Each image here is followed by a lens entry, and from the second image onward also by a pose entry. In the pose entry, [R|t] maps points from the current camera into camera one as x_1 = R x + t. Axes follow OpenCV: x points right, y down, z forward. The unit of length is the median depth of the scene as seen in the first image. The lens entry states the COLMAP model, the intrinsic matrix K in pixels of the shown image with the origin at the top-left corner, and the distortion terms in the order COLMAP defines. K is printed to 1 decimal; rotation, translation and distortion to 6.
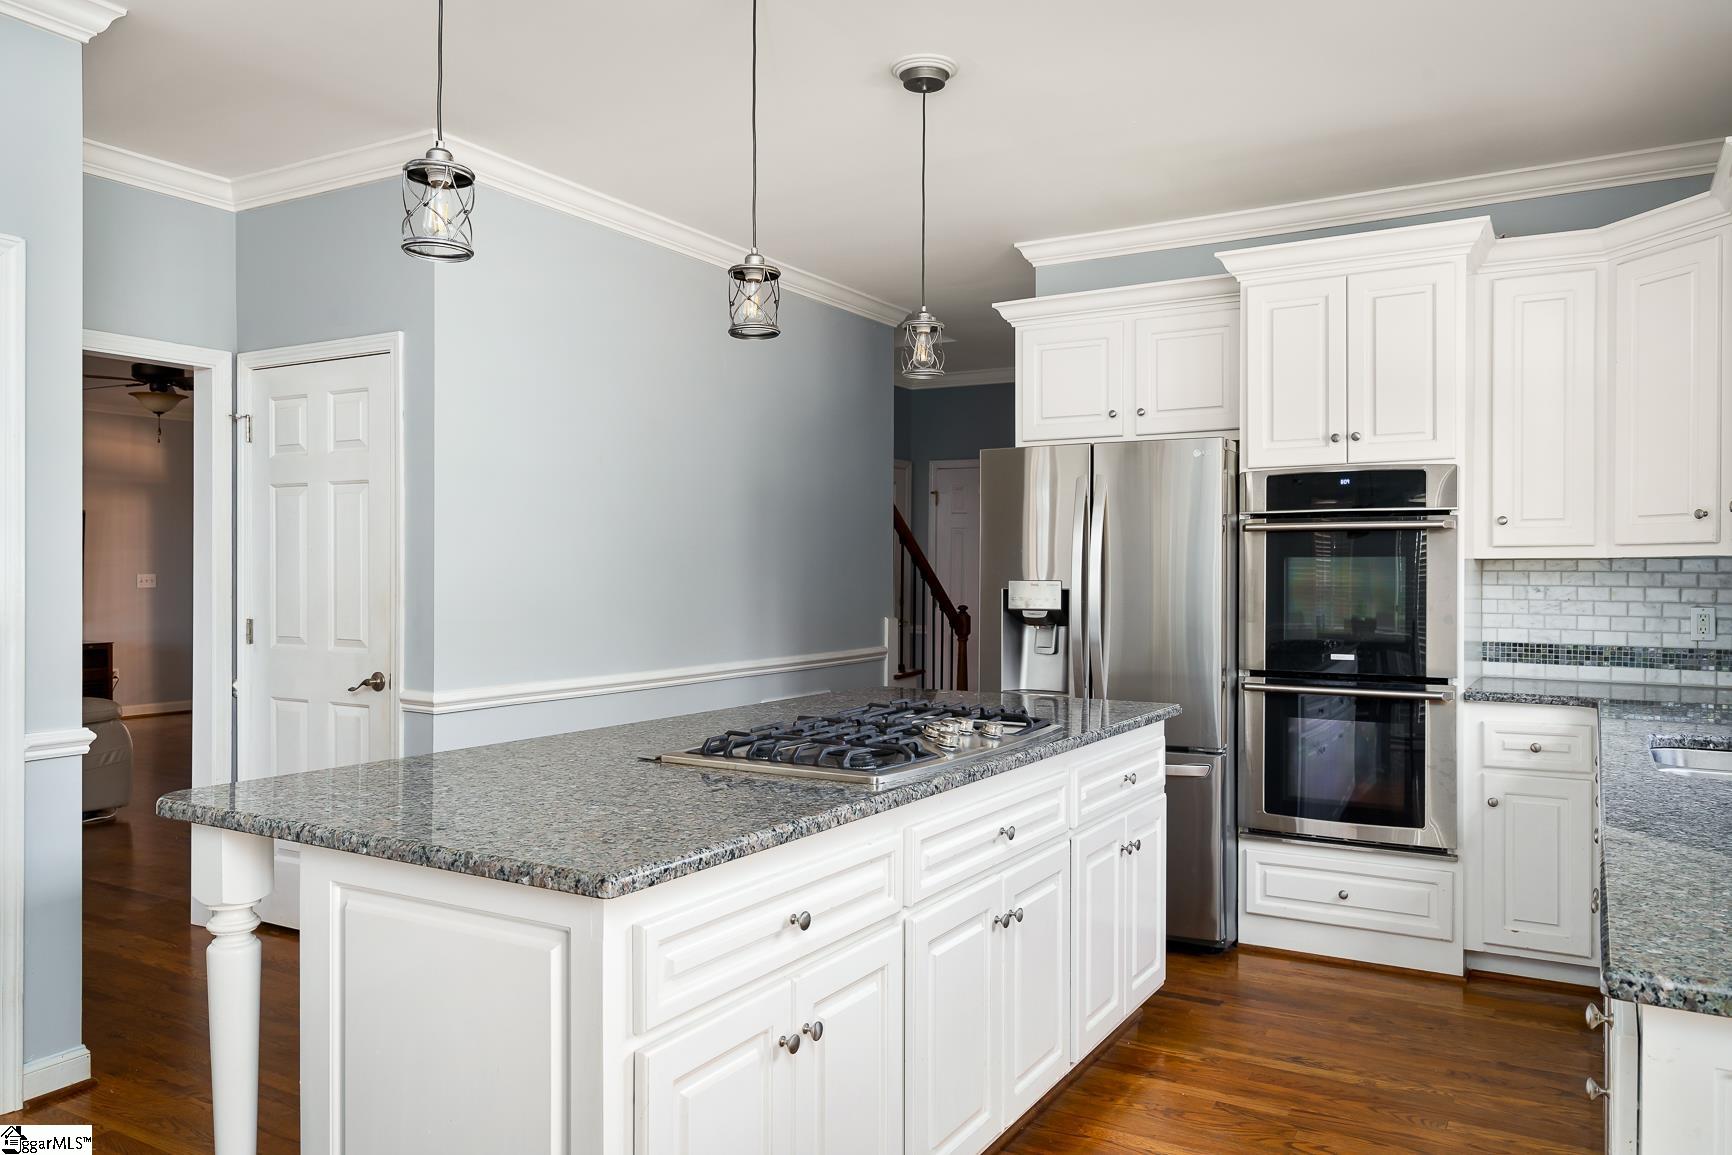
lens RADIAL K [[1254.0, 0, 861.7], [0, 1254.0, 575.4], [0, 0, 1]] dist [-0.012733, -0.001830]
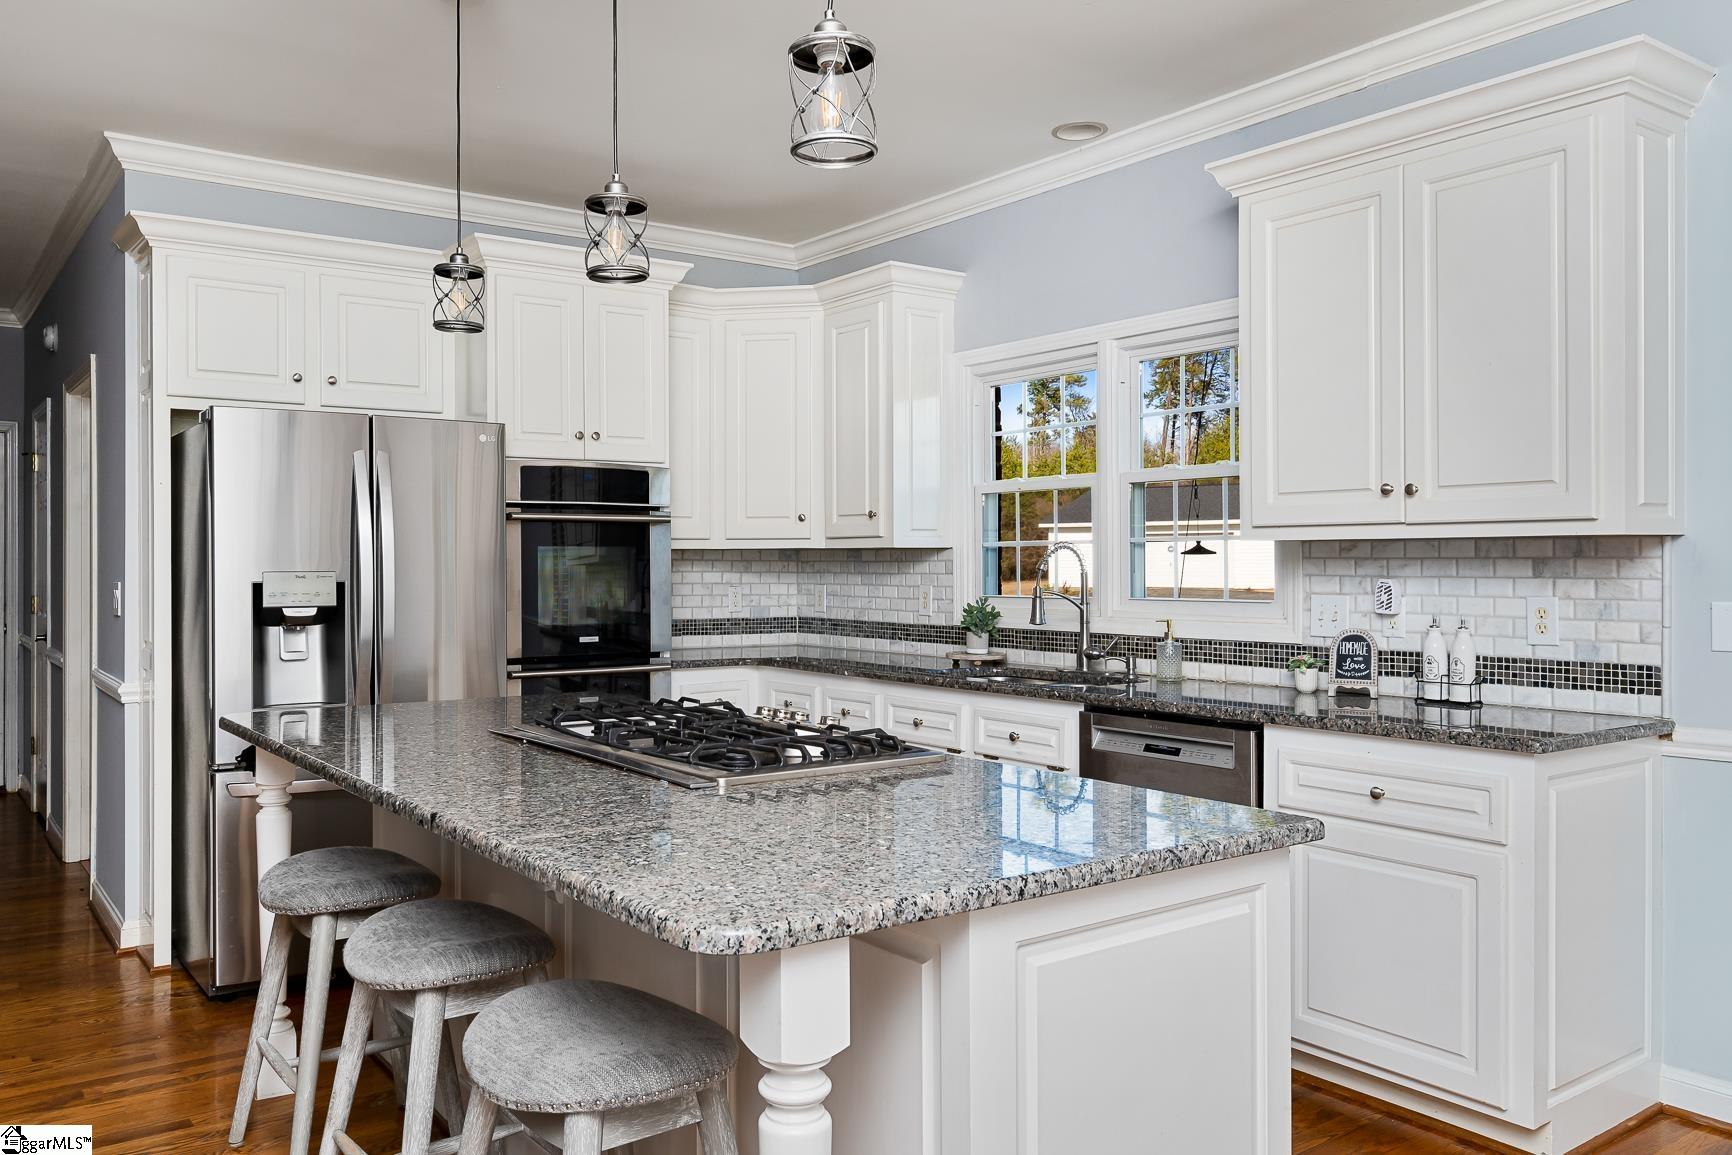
lens RADIAL K [[1322.1, 0, 858.3], [0, 1322.1, 569.8], [0, 0, 1]] dist [-0.003809, -0.002254]
pose [[0.388421, -0.009003, 0.921438, -0.576998], [0.003242, 0.999959, 0.008404, -0.003674], [-0.921476, -0.000277, 0.388435, 0.345480]]
